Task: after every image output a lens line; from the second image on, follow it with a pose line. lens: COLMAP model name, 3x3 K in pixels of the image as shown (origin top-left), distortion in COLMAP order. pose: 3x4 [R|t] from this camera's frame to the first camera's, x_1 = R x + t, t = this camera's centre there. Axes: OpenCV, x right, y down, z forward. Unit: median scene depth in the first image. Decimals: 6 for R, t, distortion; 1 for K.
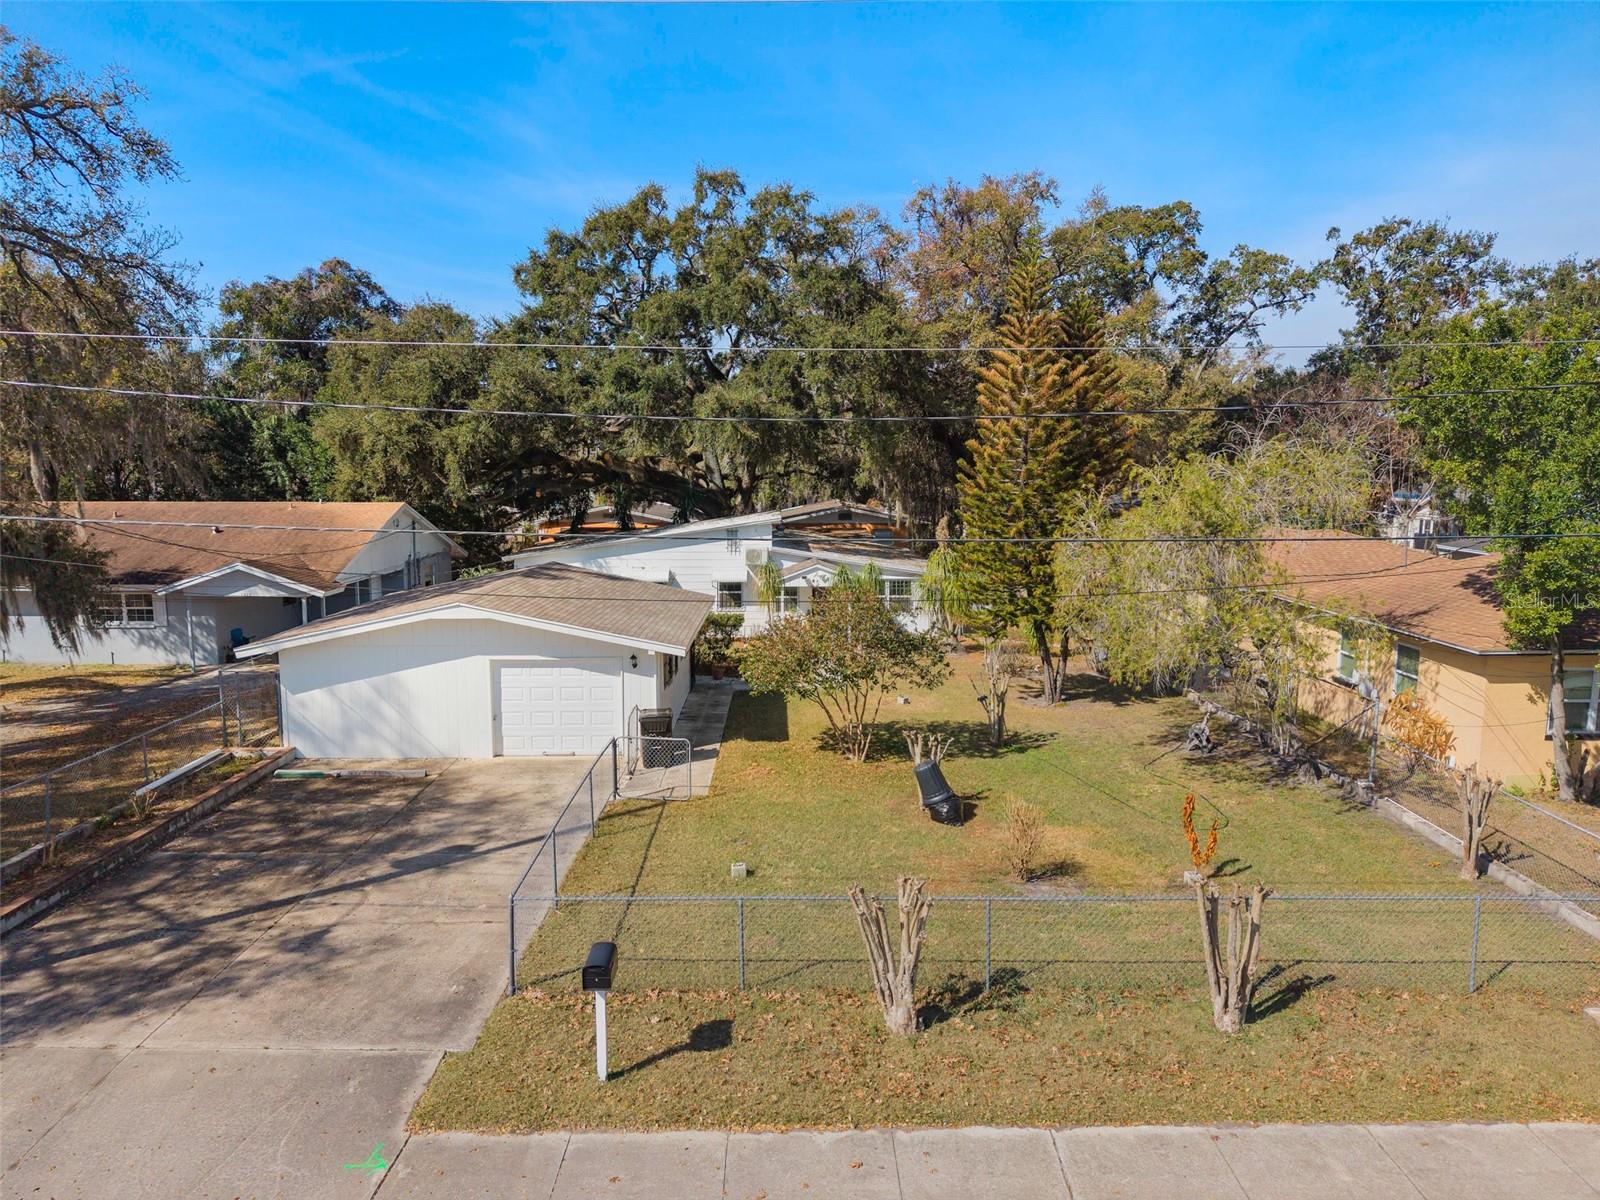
lens RADIAL K [[1075.7, 0, 800.0], [0, 1075.7, 600.0], [0, 0, 1]] dist [0.013881, -0.006720]
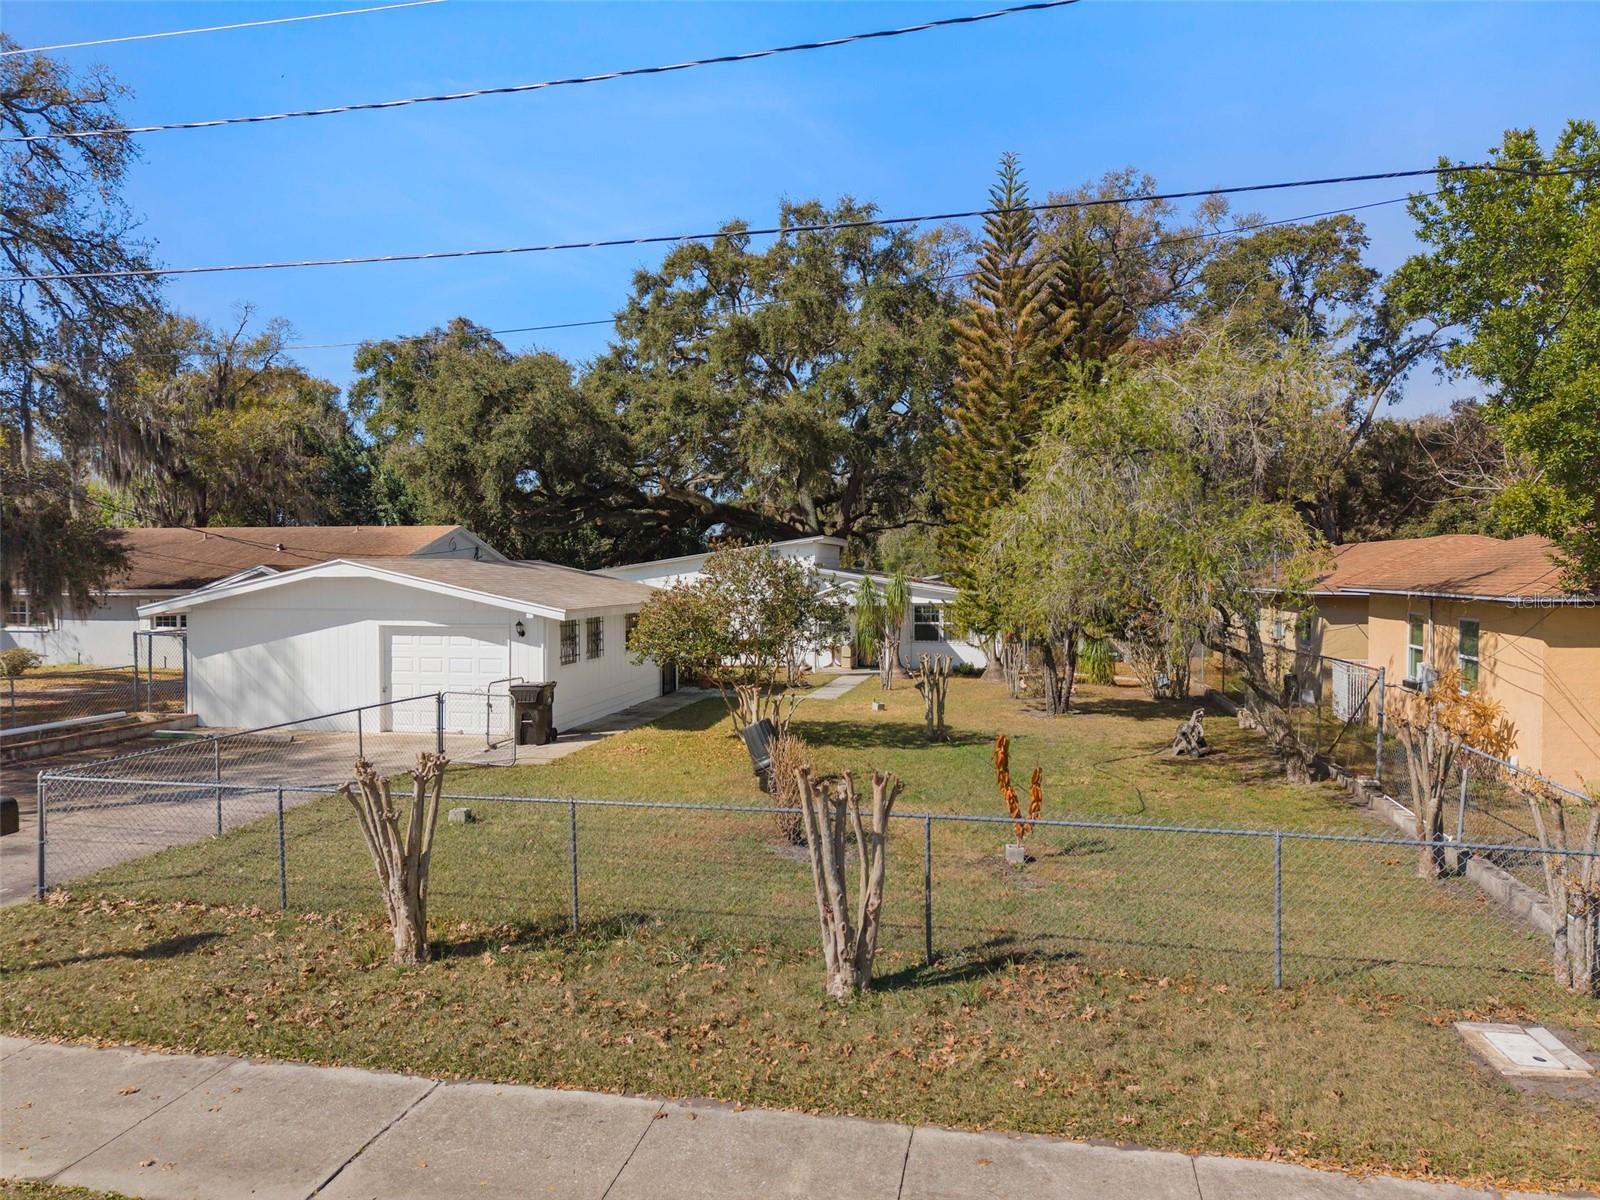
lens RADIAL K [[1075.7, 0, 800.0], [0, 1075.7, 600.0], [0, 0, 1]] dist [0.013881, -0.006720]
pose [[0.976329, 0.004681, -0.216241, 0.276464], [-0.026226, 0.994951, -0.096873, 0.116658], [0.214695, 0.100251, 0.971522, 0.168715]]
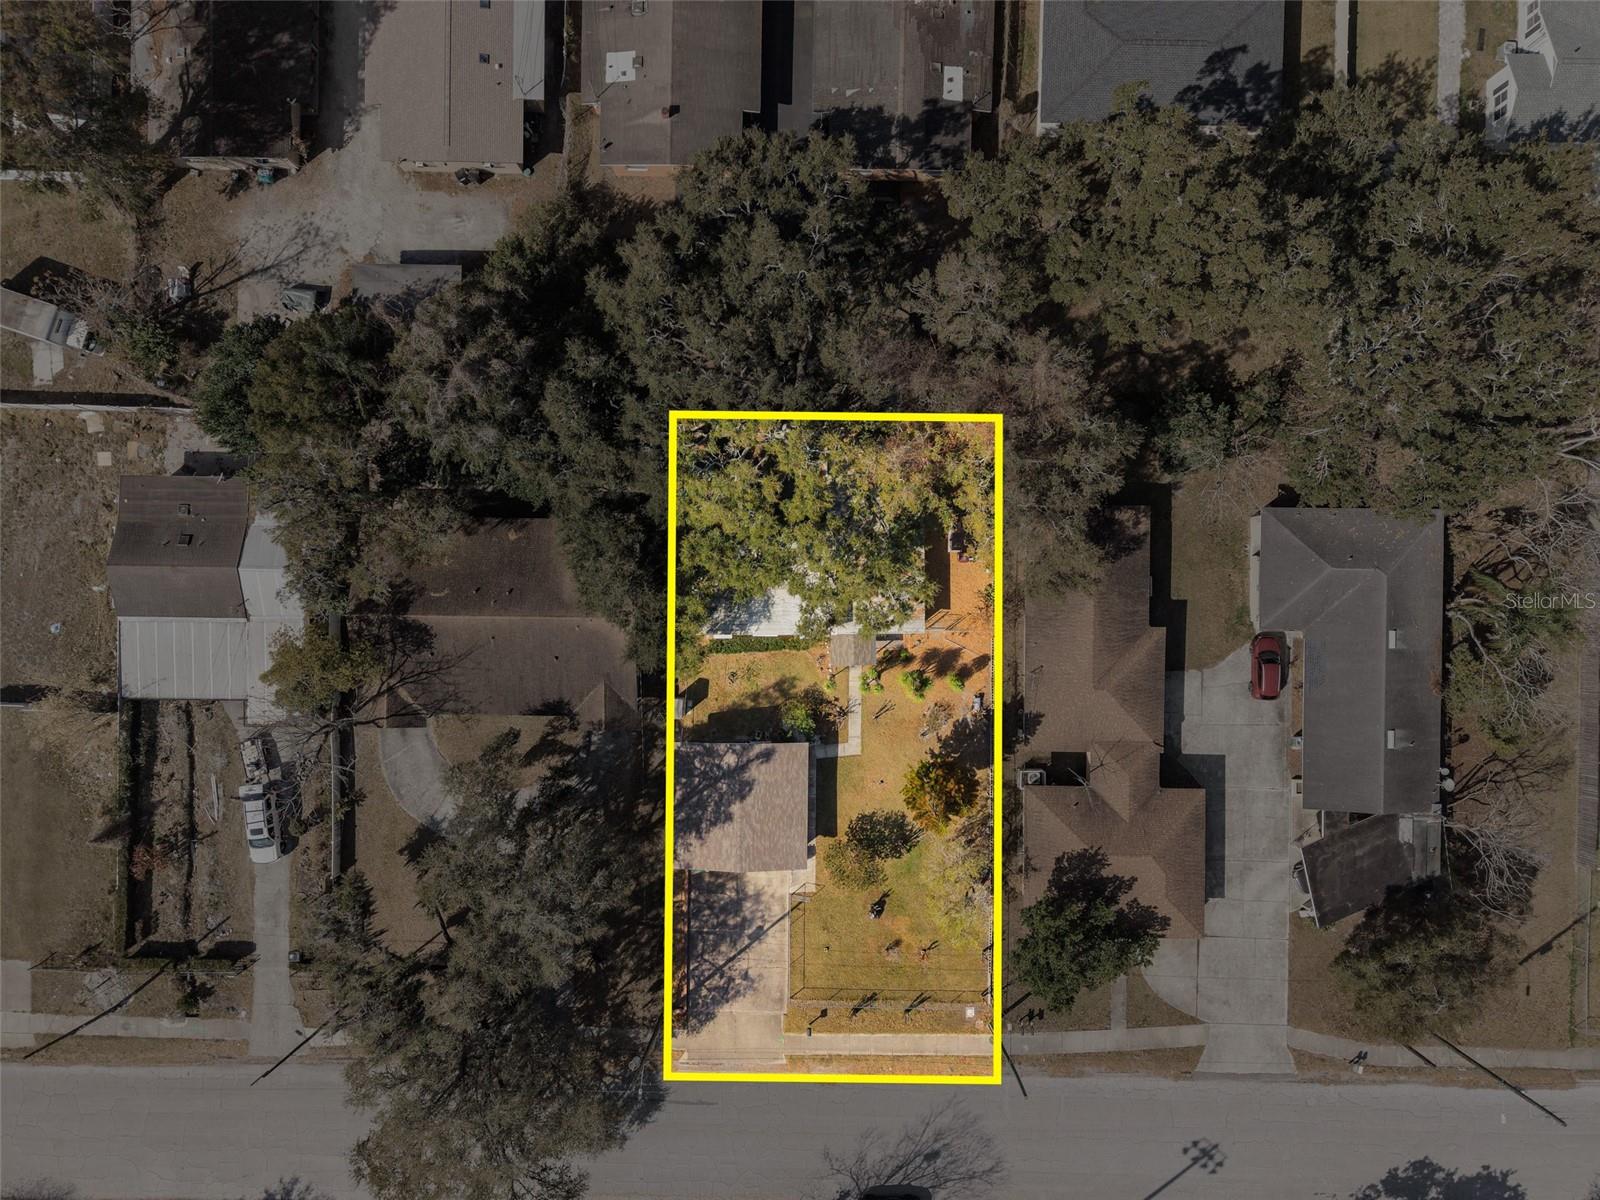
lens RADIAL K [[1075.7, 0, 800.0], [0, 1075.7, 600.0], [0, 0, 1]] dist [0.013881, -0.006720]
pose [[0.999832, 0.016974, -0.006941, -0.118597], [0.005043, 0.109403, 0.993985, -3.317608], [0.017632, -0.993853, 0.109299, 1.457403]]
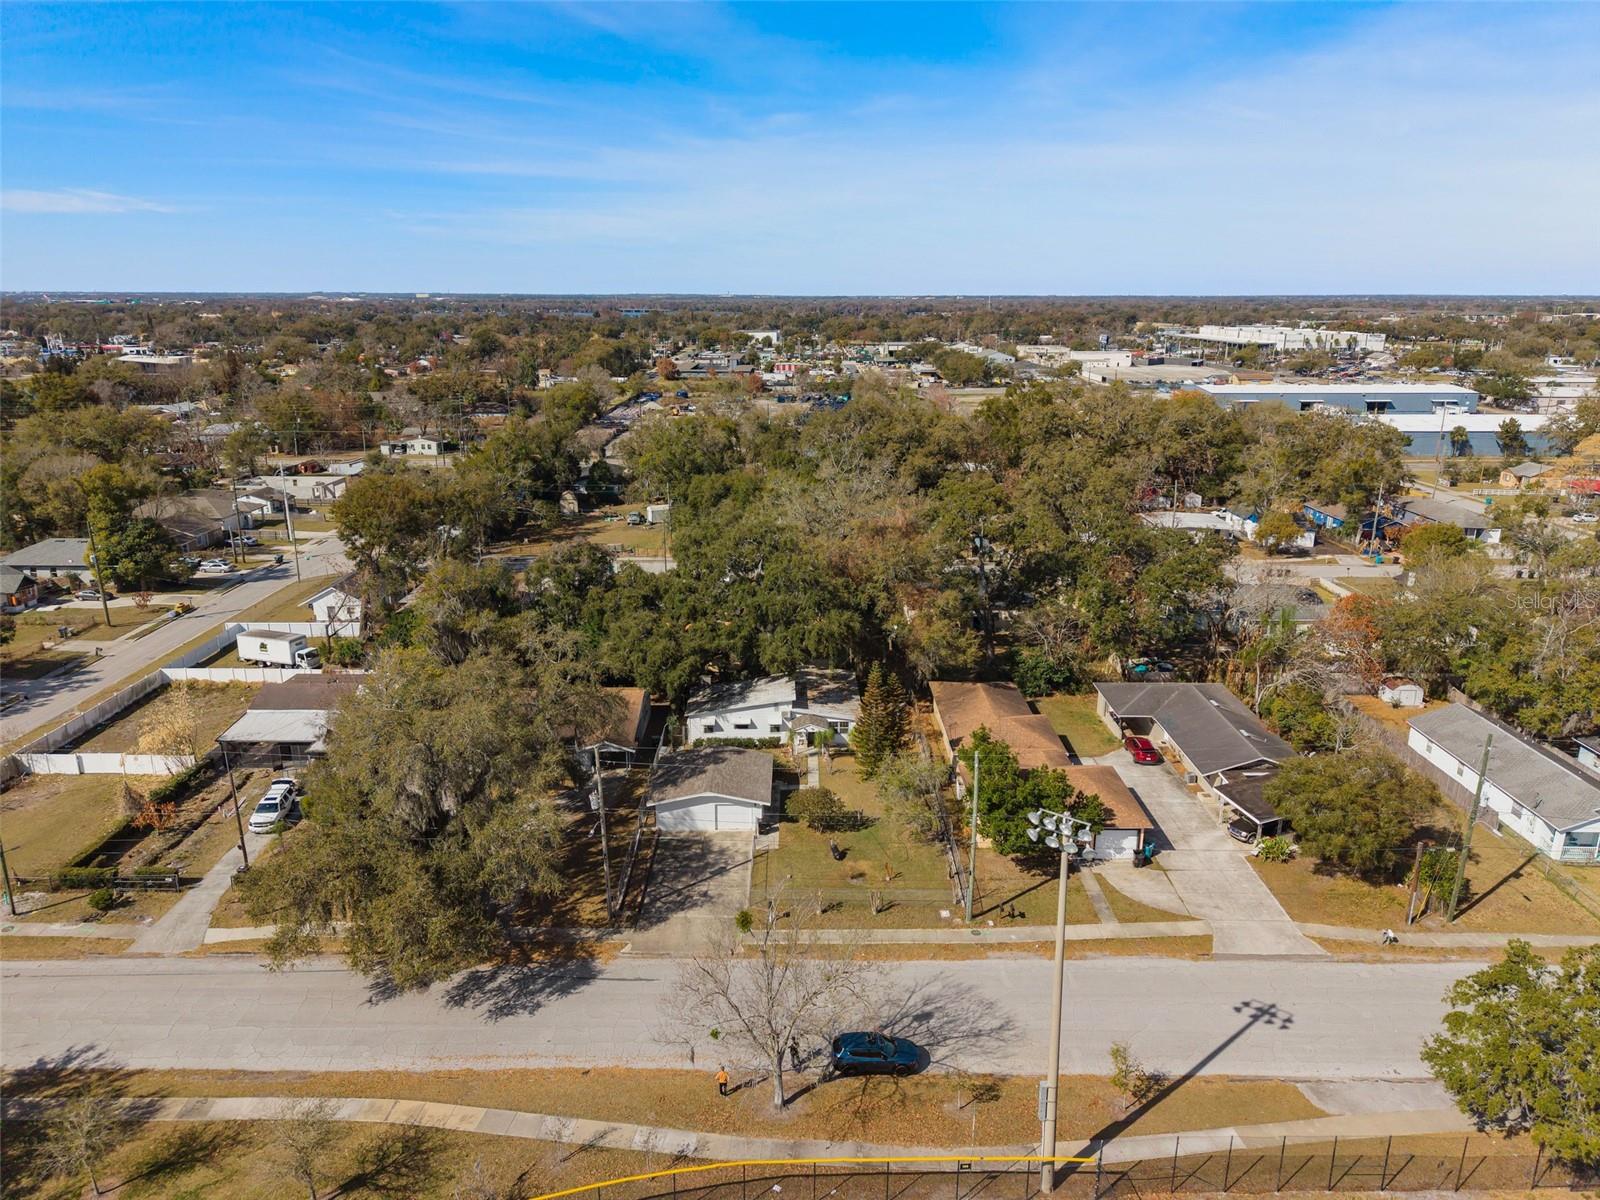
lens RADIAL K [[1075.7, 0, 800.0], [0, 1075.7, 600.0], [0, 0, 1]] dist [0.013881, -0.006720]
pose [[0.999979, -0.000188, -0.006509, 0.014805], [0.001224, 0.987212, 0.159410, -1.189516], [0.006396, -0.159414, 0.987191, -2.415659]]
